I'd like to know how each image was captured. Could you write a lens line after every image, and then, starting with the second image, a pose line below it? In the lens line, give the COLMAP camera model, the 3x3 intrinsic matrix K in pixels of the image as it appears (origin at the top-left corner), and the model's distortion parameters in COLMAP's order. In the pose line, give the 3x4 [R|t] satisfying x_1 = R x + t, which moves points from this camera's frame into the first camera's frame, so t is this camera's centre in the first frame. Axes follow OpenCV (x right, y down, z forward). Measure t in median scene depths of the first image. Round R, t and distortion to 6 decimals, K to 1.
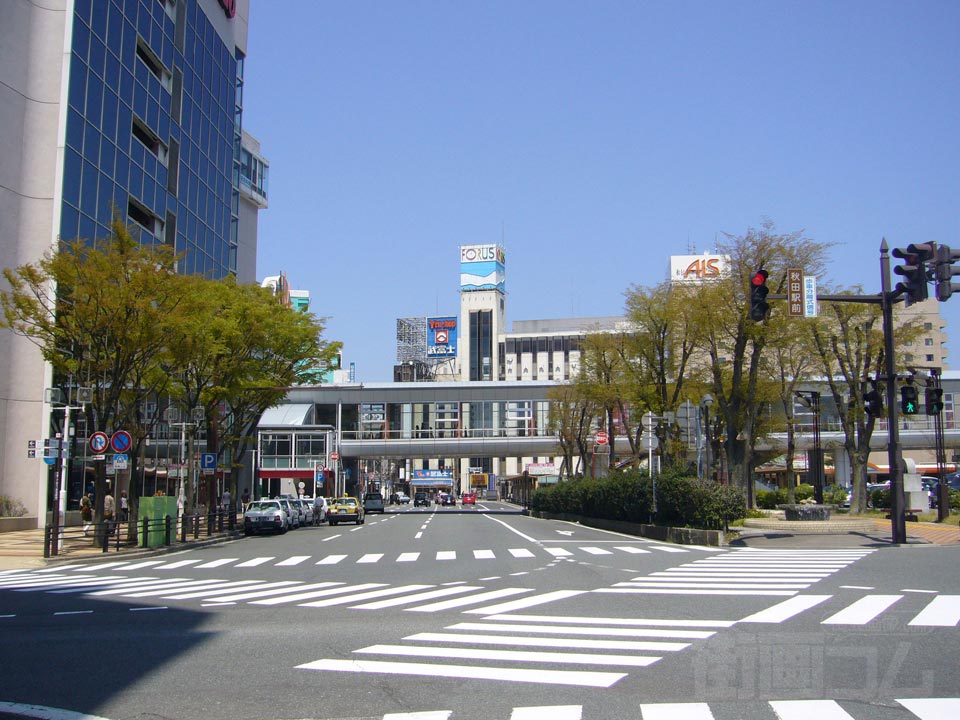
lens RADIAL K [[1033.8, 0, 503.8], [0, 1033.8, 361.1], [0, 0, 1]] dist [-0.083258, 0.033518]
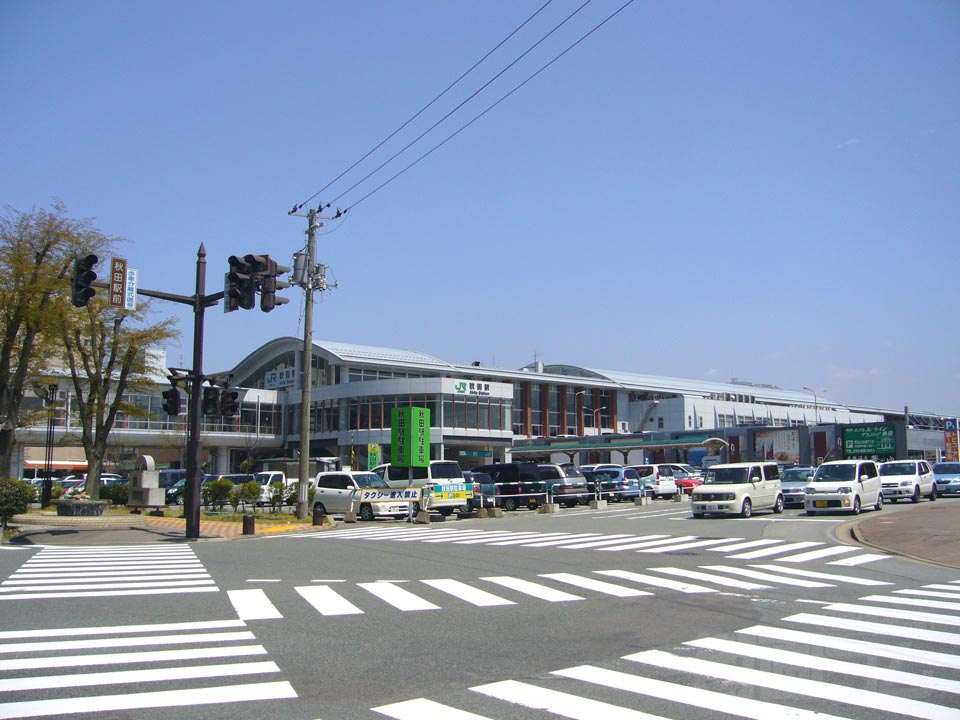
lens RADIAL K [[998.4, 0, 480.0], [0, 998.4, 360.0], [0, 0, 1]] dist [-0.066722, -0.000963]
pose [[0.683983, 0.094393, 0.723366, -0.146496], [-0.092829, 0.994794, -0.042037, 0.013219], [-0.723568, -0.038397, 0.689184, 0.092752]]
